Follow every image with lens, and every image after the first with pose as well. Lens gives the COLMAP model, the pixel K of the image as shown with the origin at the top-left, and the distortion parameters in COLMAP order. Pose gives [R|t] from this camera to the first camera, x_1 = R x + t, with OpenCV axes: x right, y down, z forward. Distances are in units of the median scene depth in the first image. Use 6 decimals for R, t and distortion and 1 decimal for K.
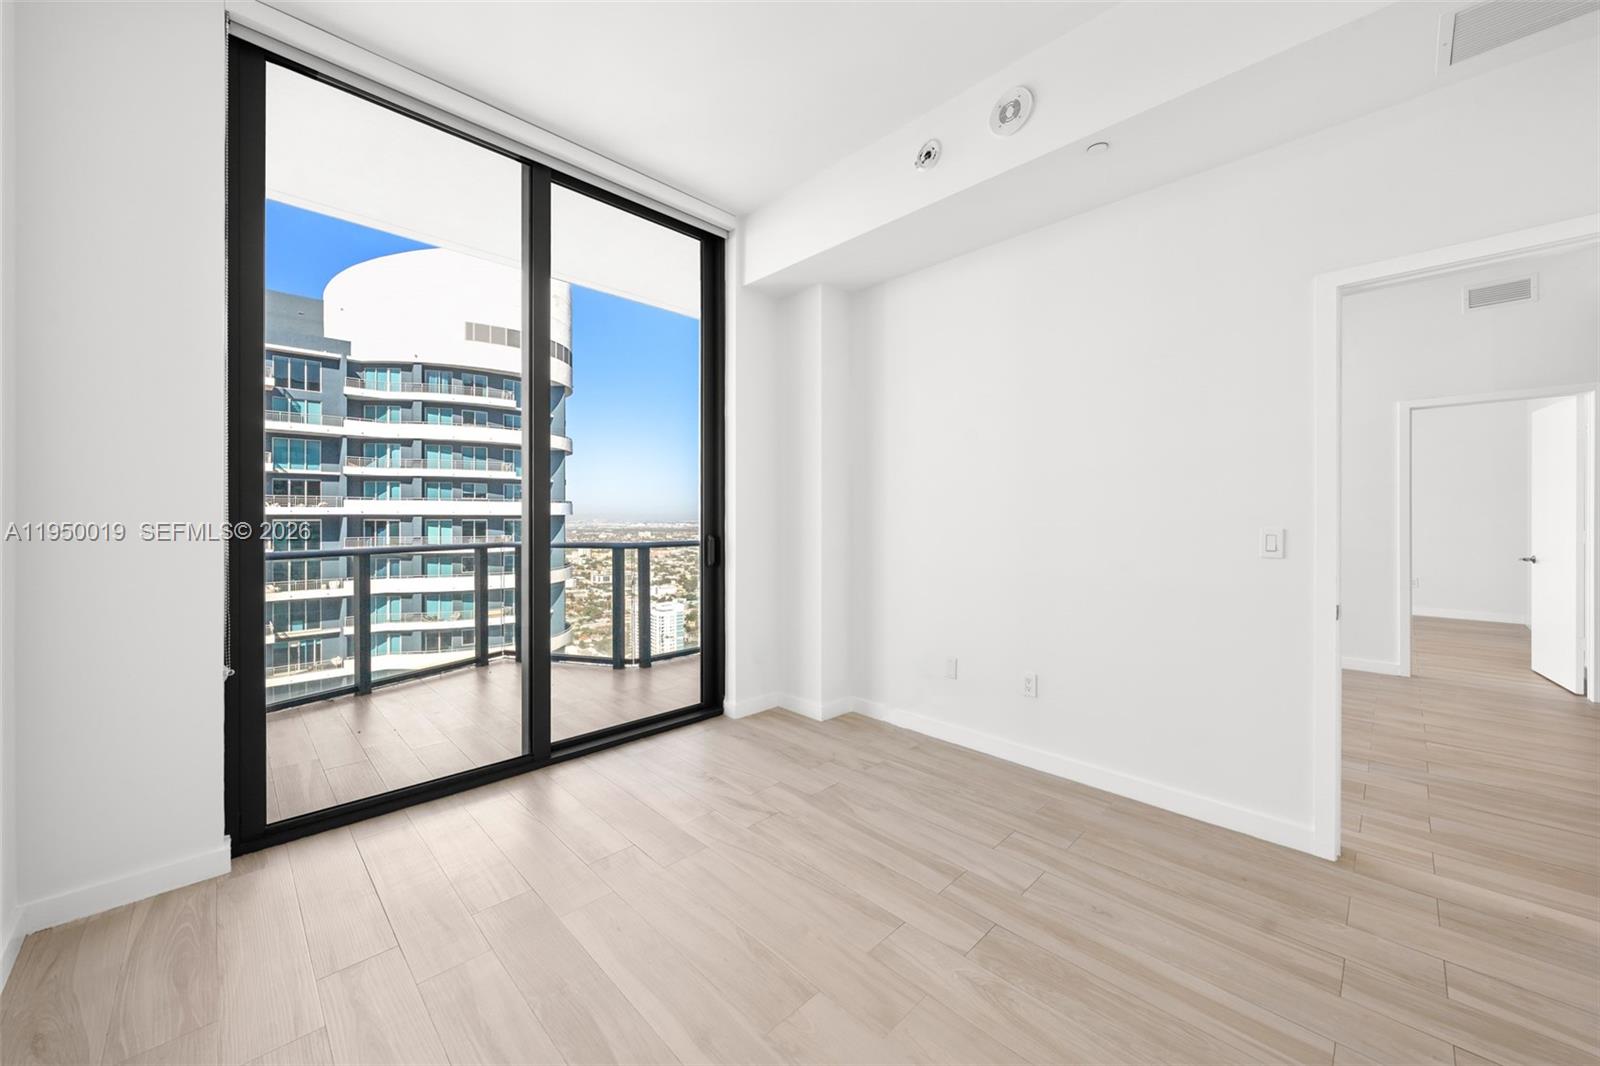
lens RADIAL K [[597.7, 0, 781.3], [0, 597.7, 517.8], [0, 0, 1]] dist [-0.001940, -0.000107]
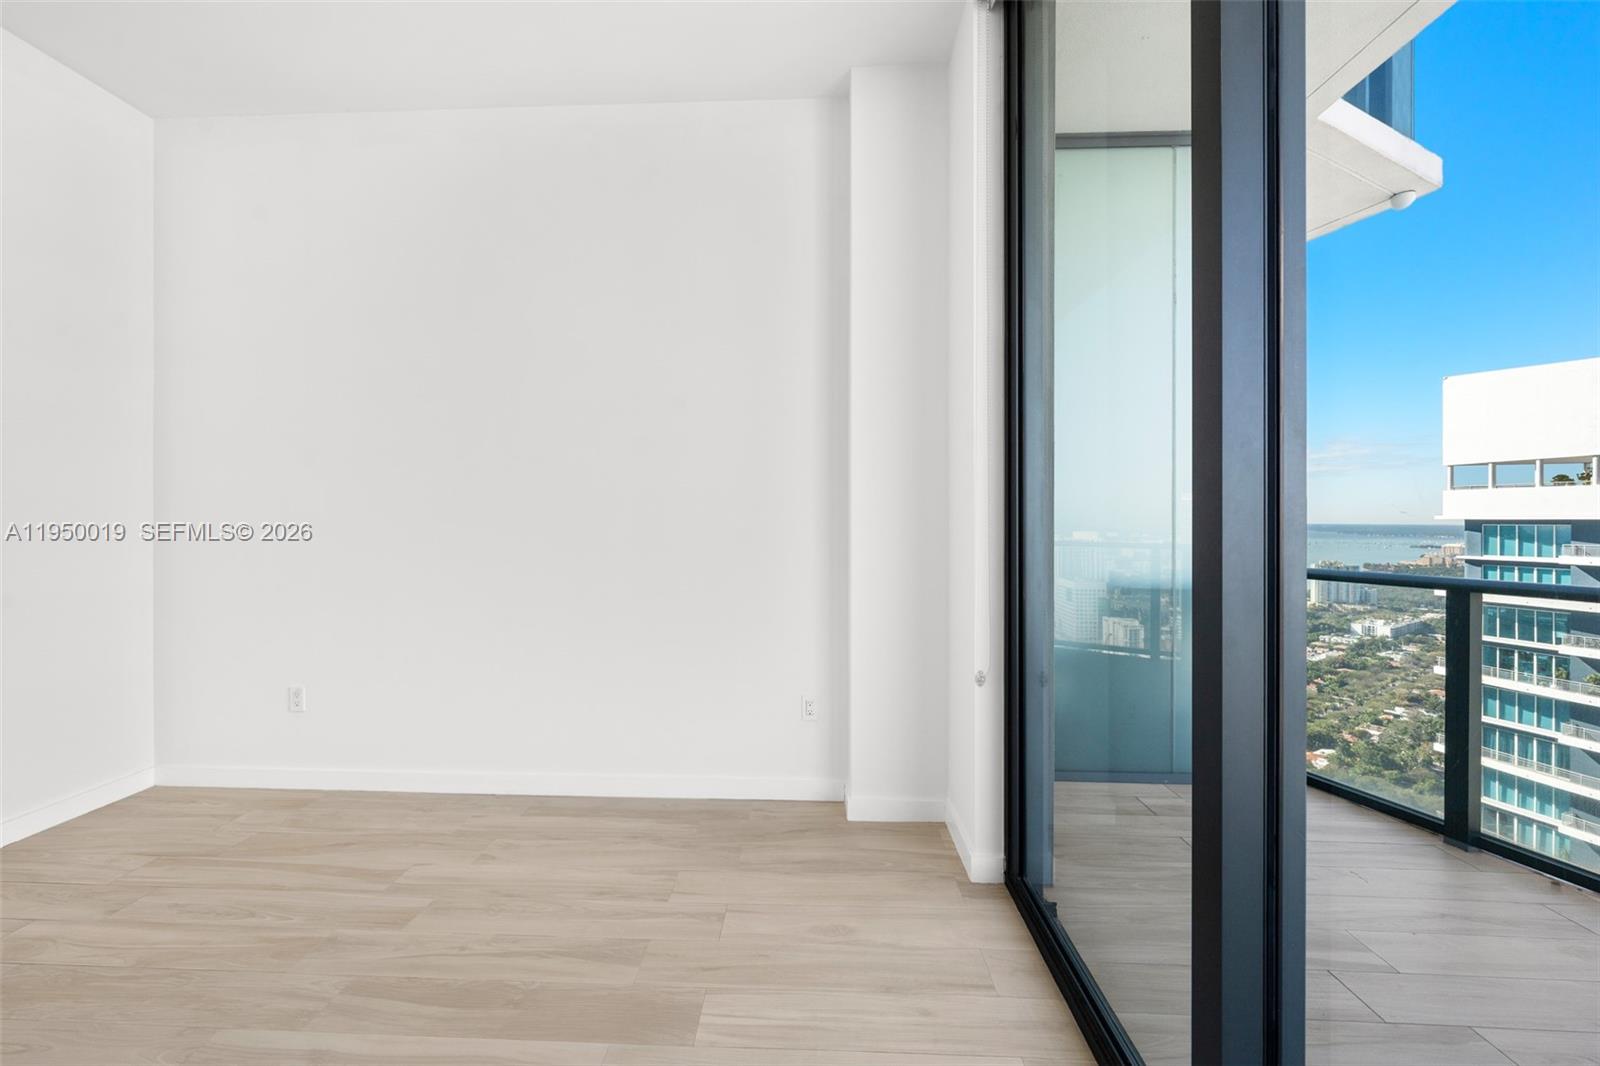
lens RADIAL K [[673.1, 0, 787.2], [0, 673.1, 519.4], [0, 0, 1]] dist [-0.001077, 0.000230]
pose [[-0.731295, -0.000986, -0.682061, 0.025932], [-0.004178, 0.999987, 0.003034, 0.009780], [0.682049, 0.005069, -0.731289, 1.280647]]
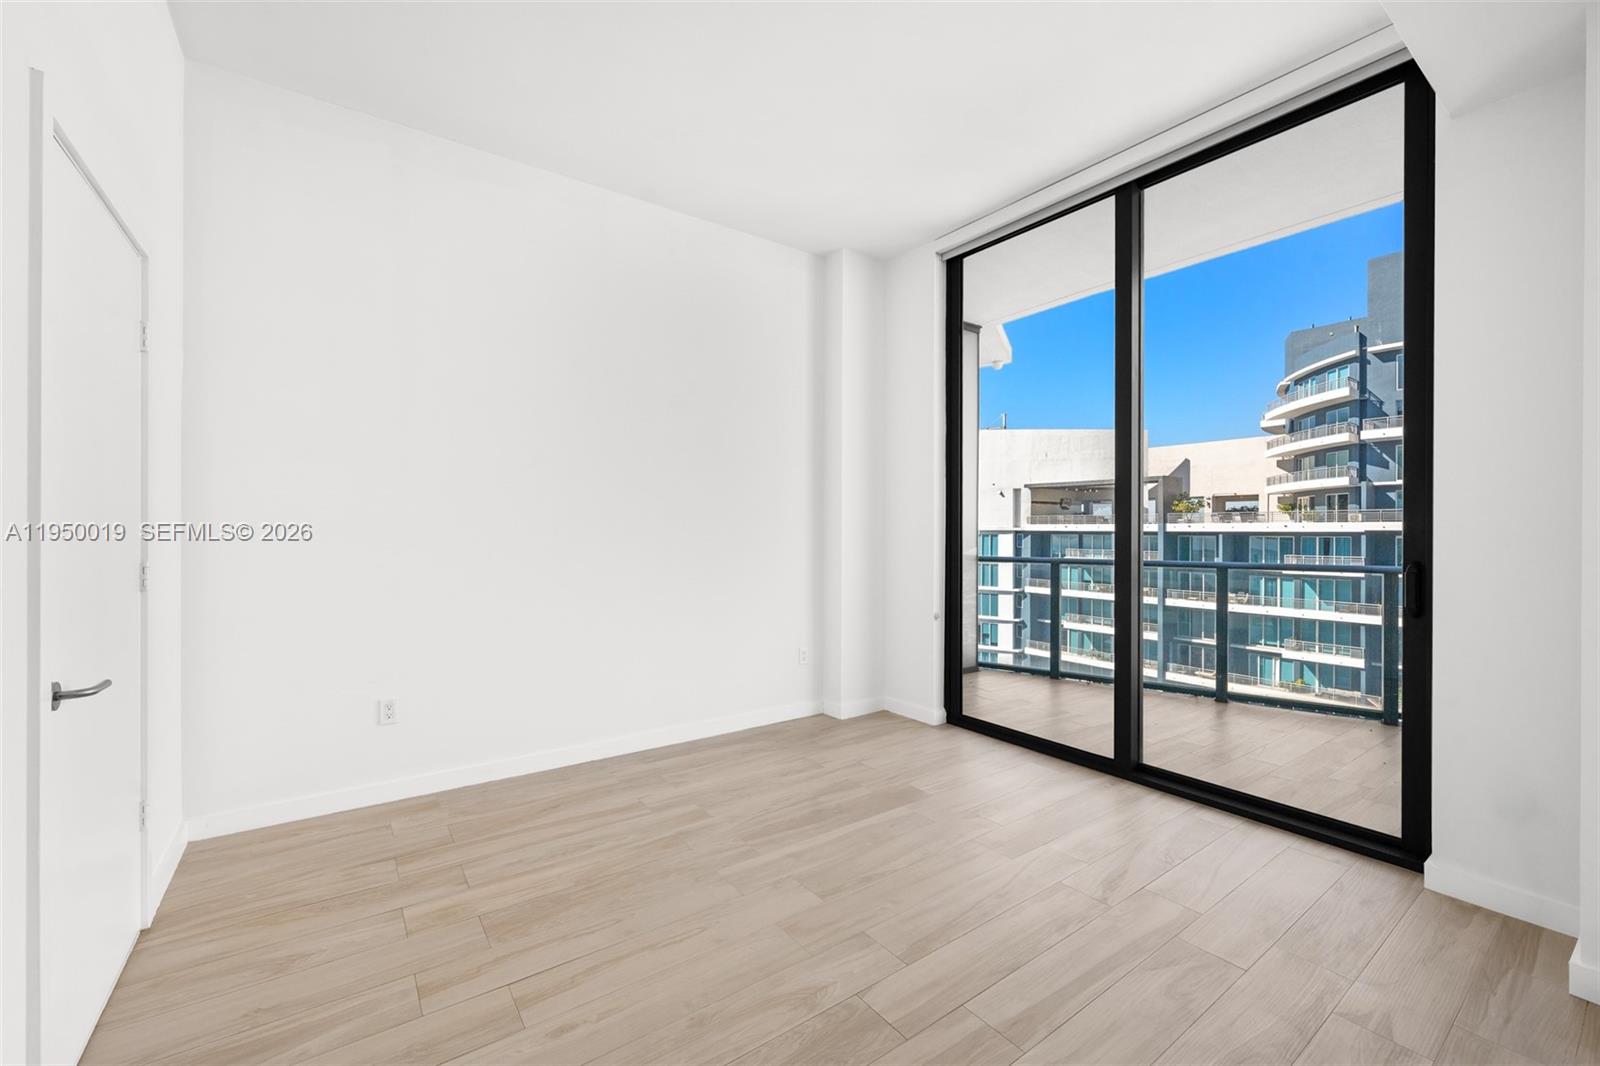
lens RADIAL K [[648.8, 0, 786.0], [0, 648.8, 529.8], [0, 0, 1]] dist [0.002132, 0.000037]
pose [[-0.159874, -0.000878, -0.987137, 0.895284], [-0.006956, 0.999976, 0.000238, -0.000080], [0.987113, 0.006905, -0.159876, 0.701362]]
